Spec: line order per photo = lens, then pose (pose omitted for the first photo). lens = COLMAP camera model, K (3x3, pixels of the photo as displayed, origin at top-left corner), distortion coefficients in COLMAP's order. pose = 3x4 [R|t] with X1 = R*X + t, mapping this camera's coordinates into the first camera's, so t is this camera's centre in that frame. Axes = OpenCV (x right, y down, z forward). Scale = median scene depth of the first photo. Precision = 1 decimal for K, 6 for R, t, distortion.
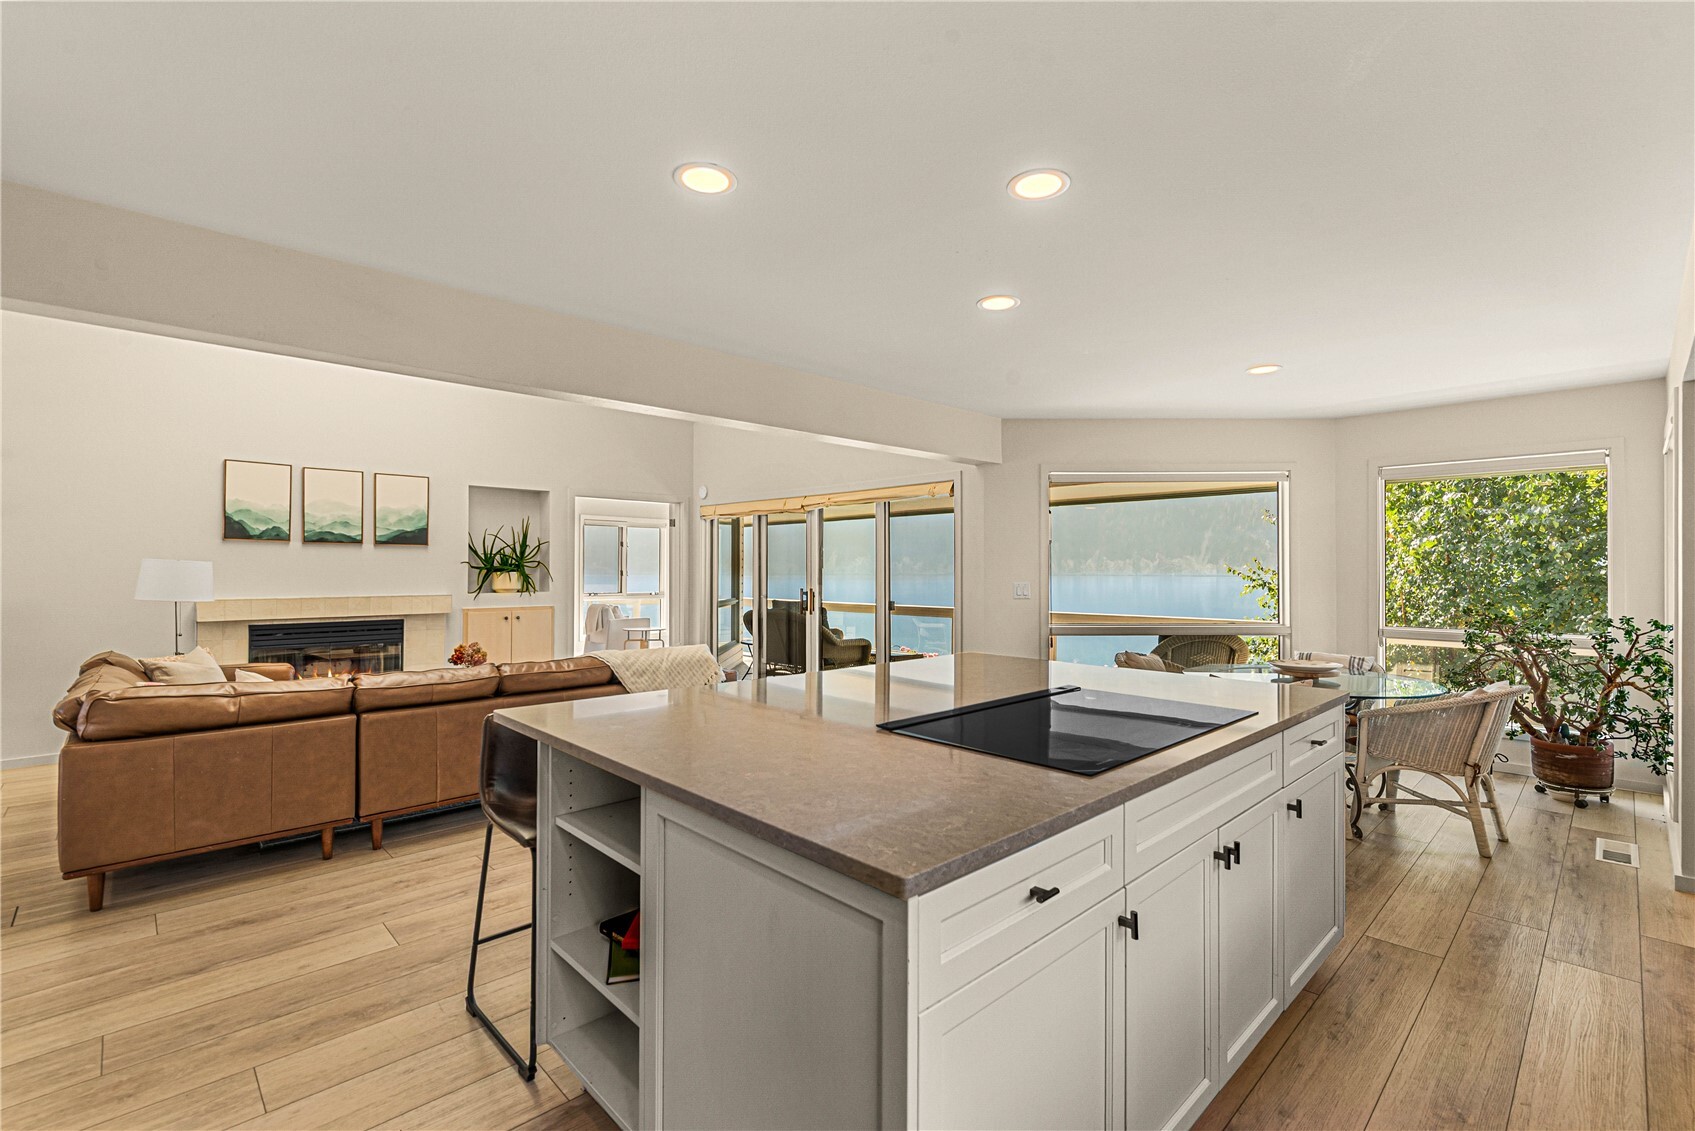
lens RADIAL K [[742.5, 0, 847.5], [0, 742.5, 565.5], [0, 0, 1]] dist [0.011438, -0.000619]
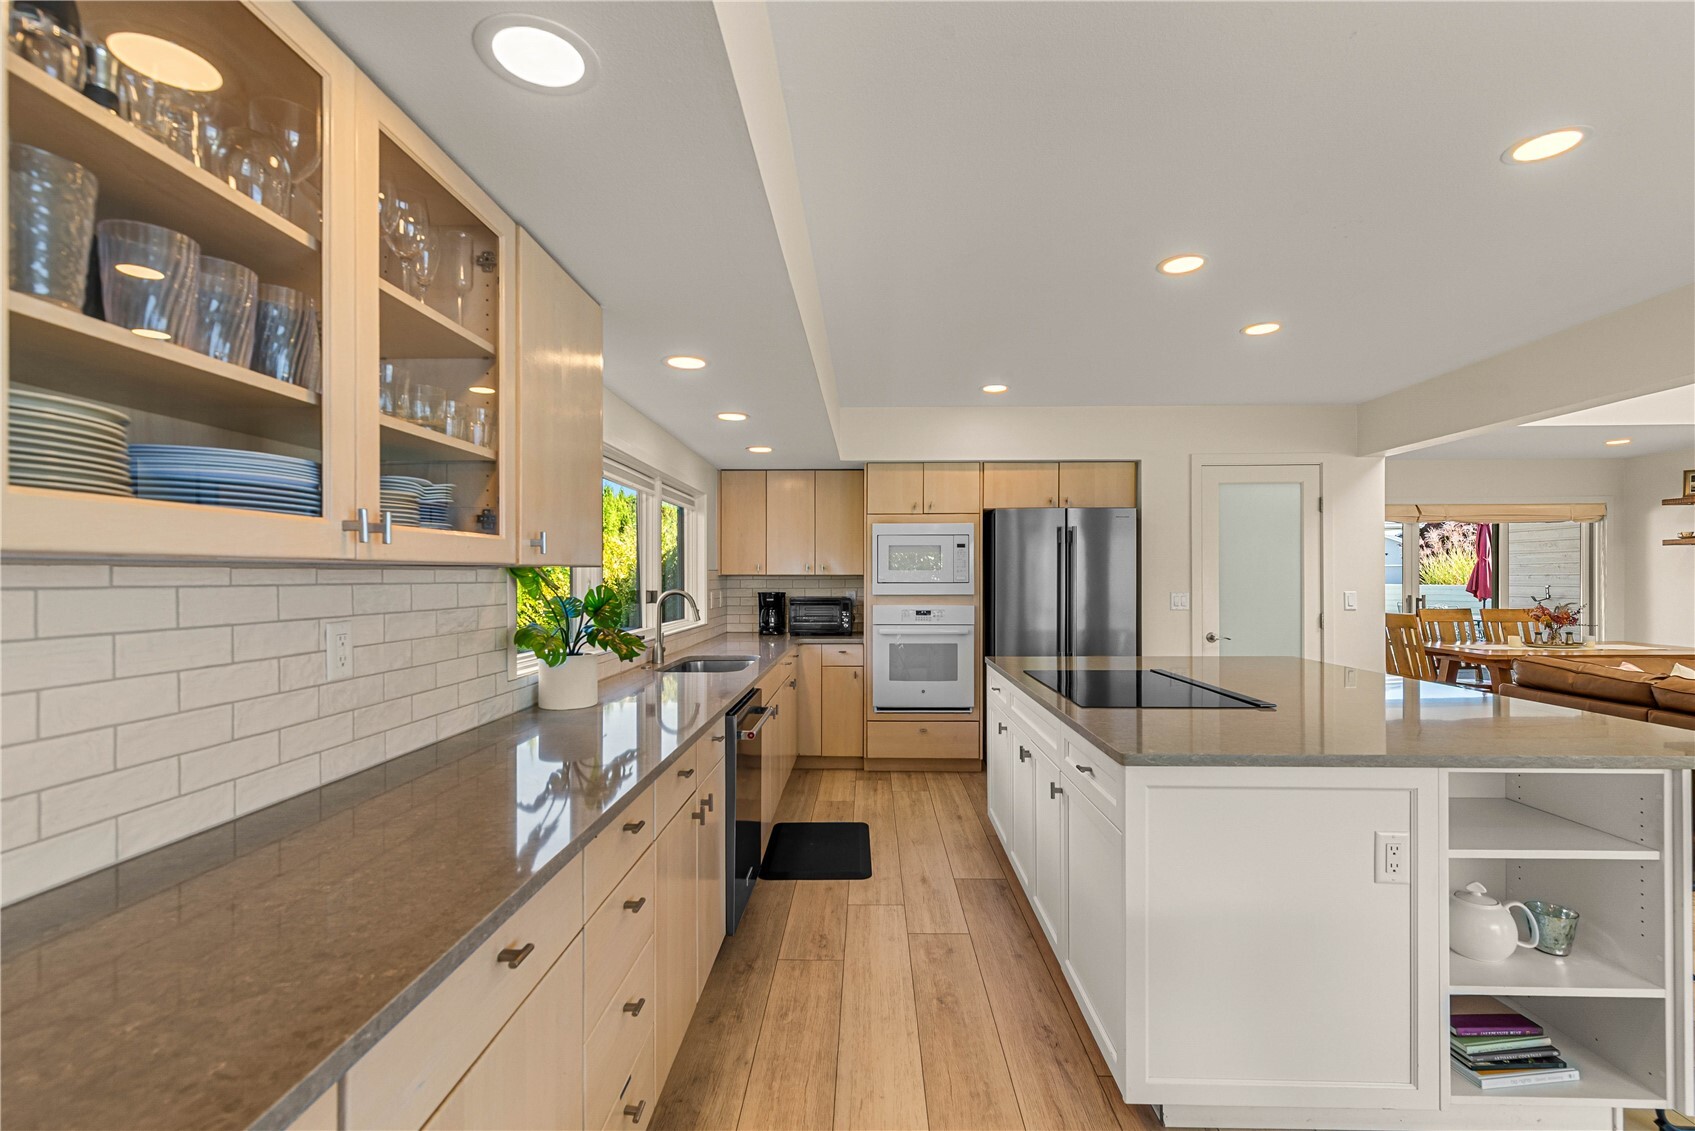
lens RADIAL K [[742.5, 0, 847.5], [0, 742.5, 565.5], [0, 0, 1]] dist [0.011438, -0.000619]
pose [[-0.712201, -0.012669, -0.701861, 0.482750], [0.005293, 0.999712, -0.023416, 0.003027], [0.701955, -0.020391, -0.711929, 0.476237]]
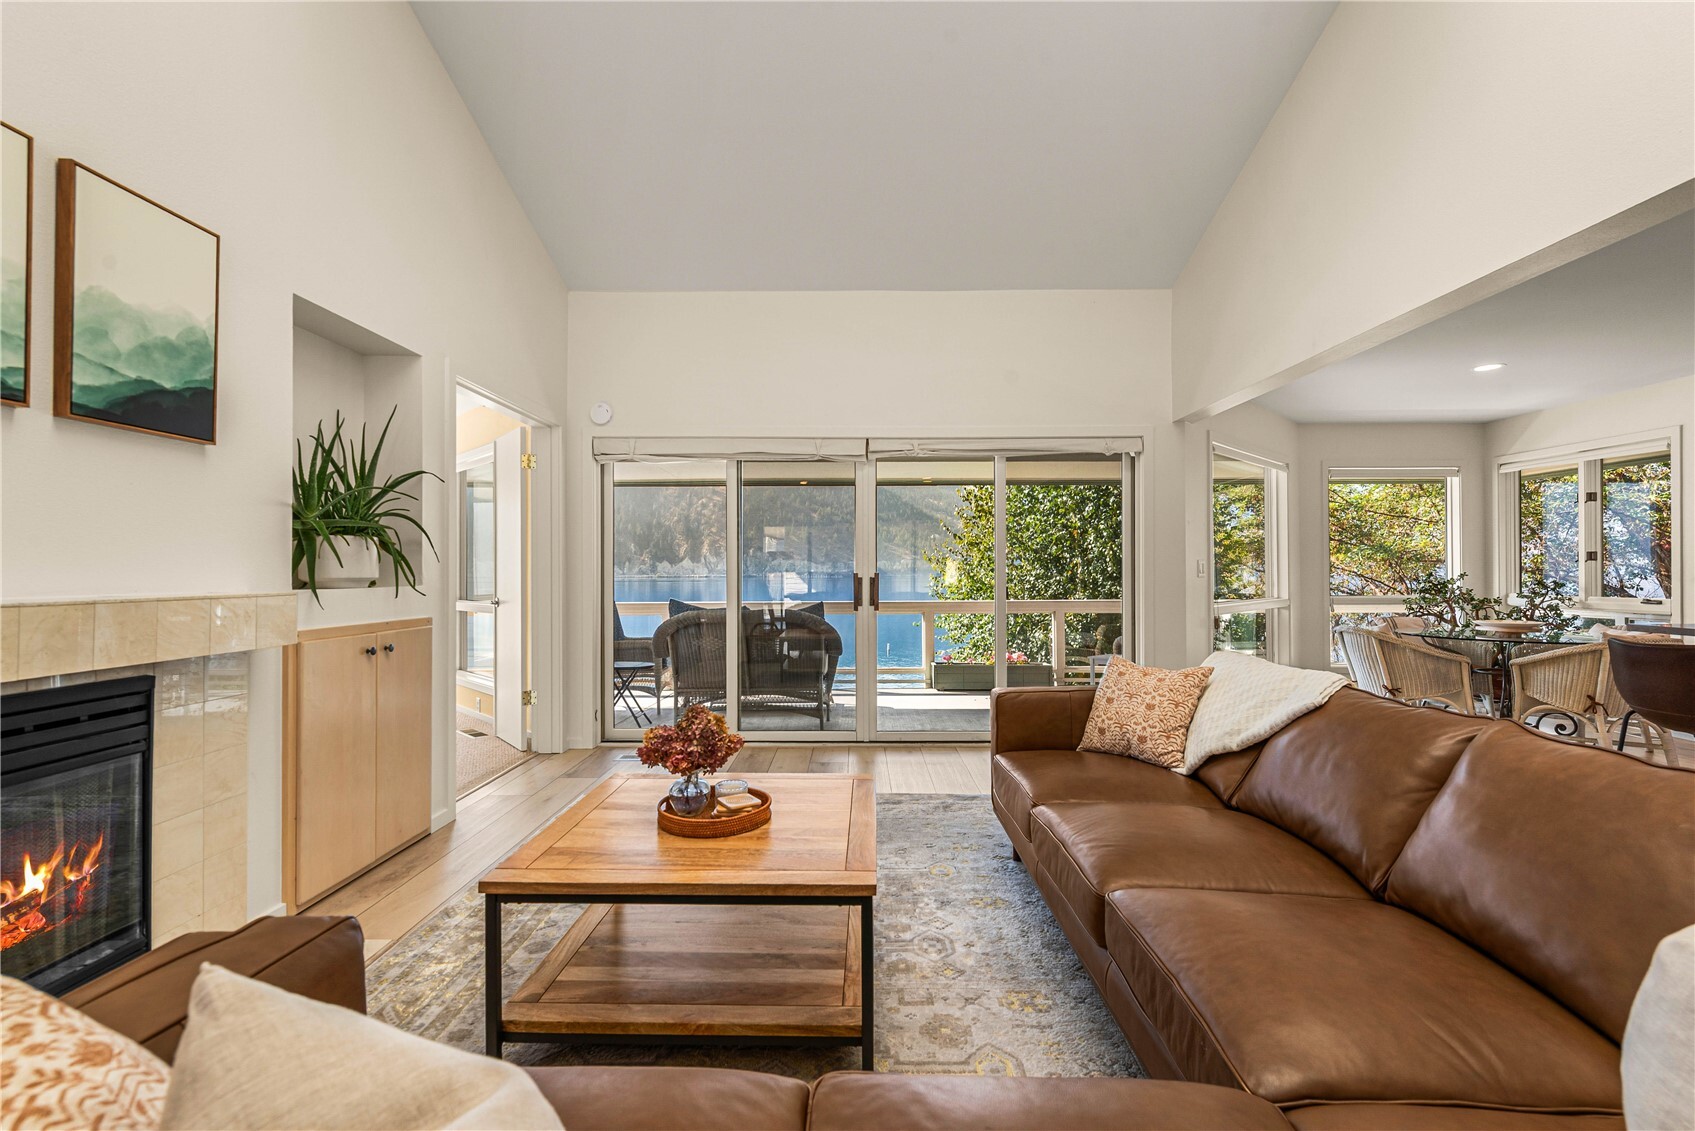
lens RADIAL K [[754.6, 0, 852.1], [0, 754.6, 572.6], [0, 0, 1]] dist [-0.000347, 0.000221]
pose [[0.695029, -0.004018, 0.718970, -0.571981], [-0.002652, 0.999963, 0.008153, 0.024828], [-0.718976, -0.007574, 0.694993, 0.535203]]
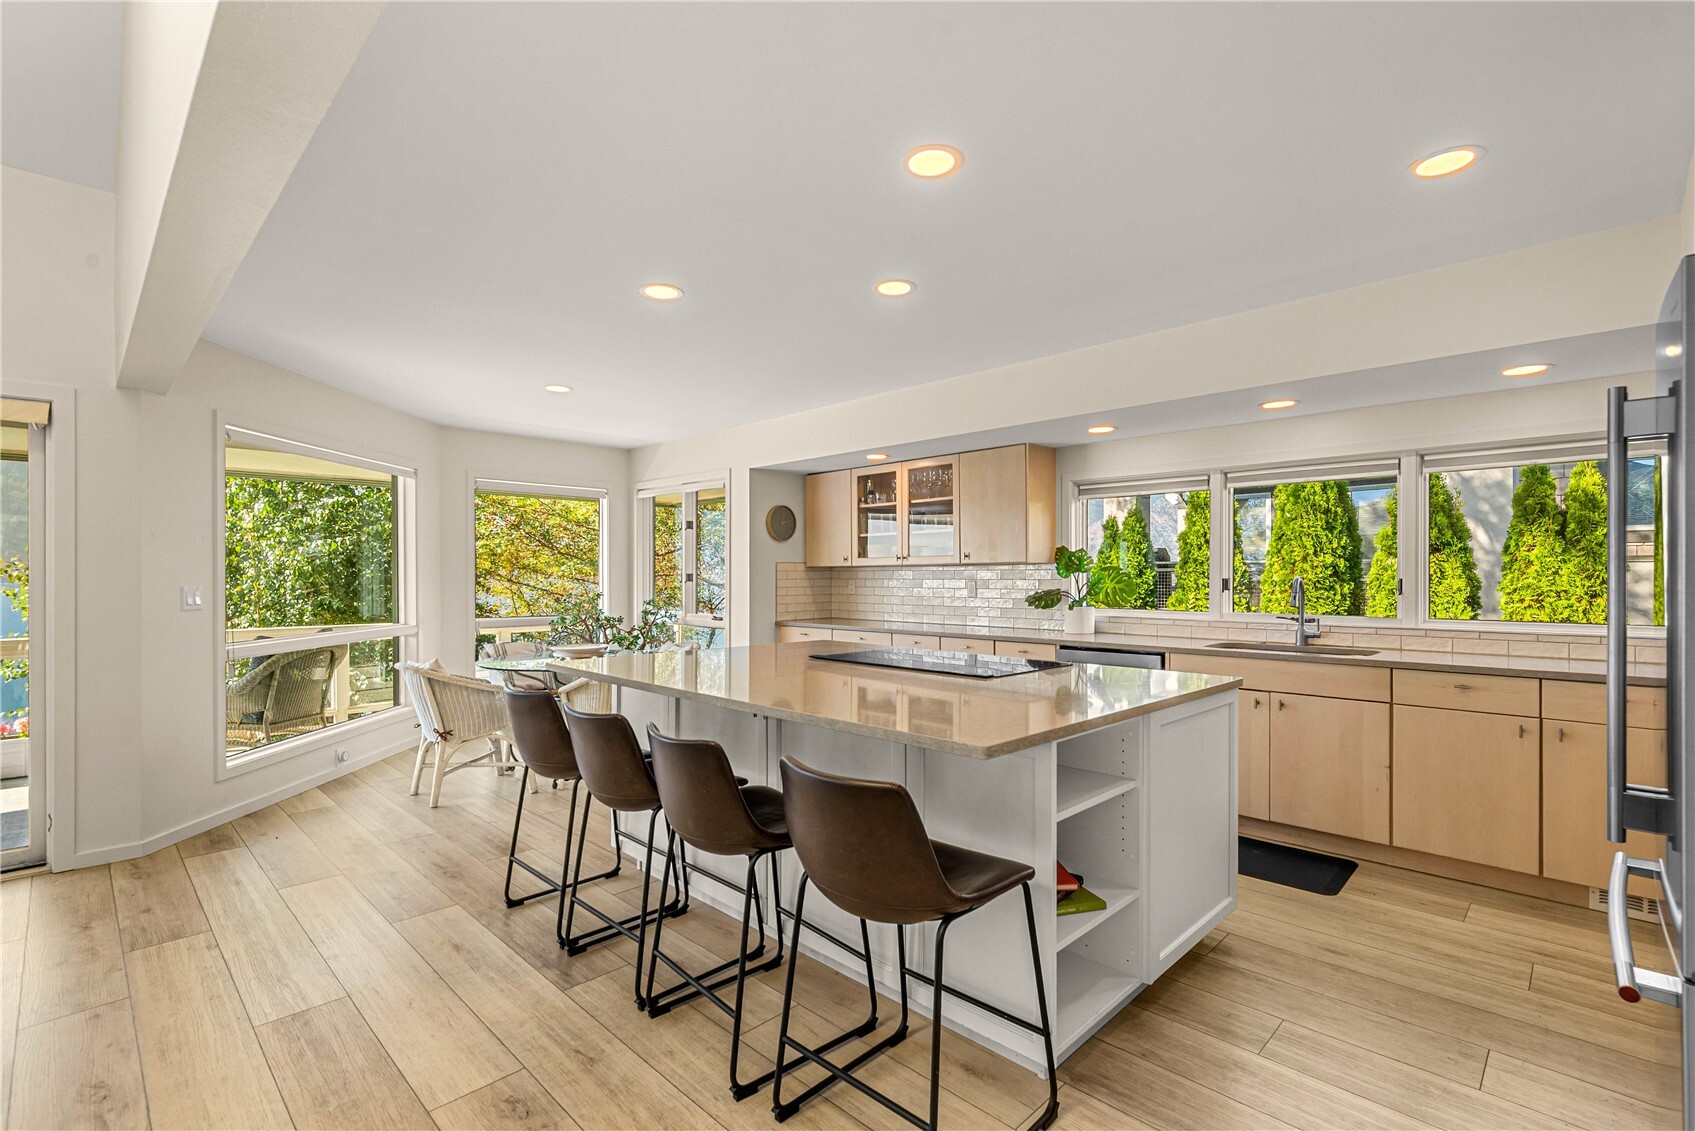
lens RADIAL K [[764.2, 0, 885.2], [0, 764.2, 577.0], [0, 0, 1]] dist [-0.001126, -0.000233]
pose [[-0.061260, -0.002979, 0.998117, -0.378691], [-0.007858, 0.999966, 0.002502, 0.007364], [-0.998091, -0.007690, -0.061282, 0.354201]]
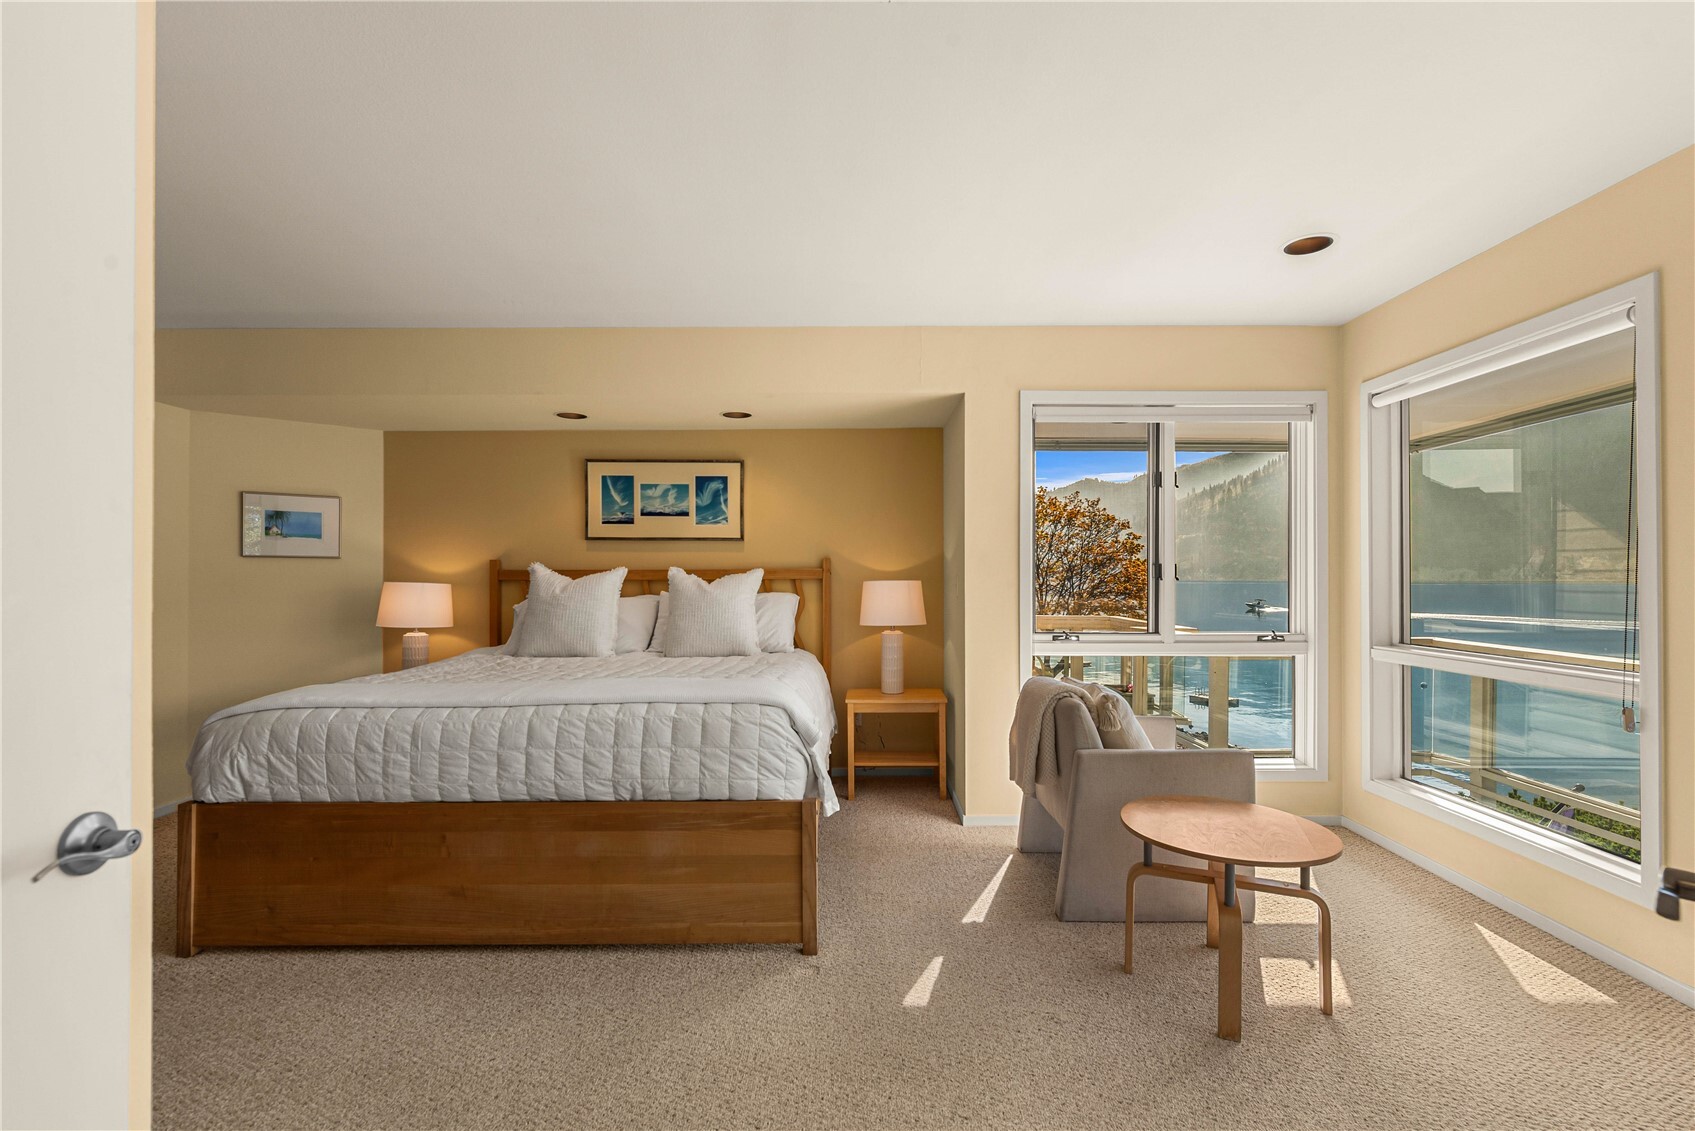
lens RADIAL K [[754.6, 0, 852.1], [0, 754.6, 572.6], [0, 0, 1]] dist [-0.000347, 0.000221]
pose [[0.723207, -0.005296, -0.690611, -0.298185], [0.006910, 0.999976, -0.000432, 0.016524], [0.690597, -0.004459, 0.723226, 1.147284]]
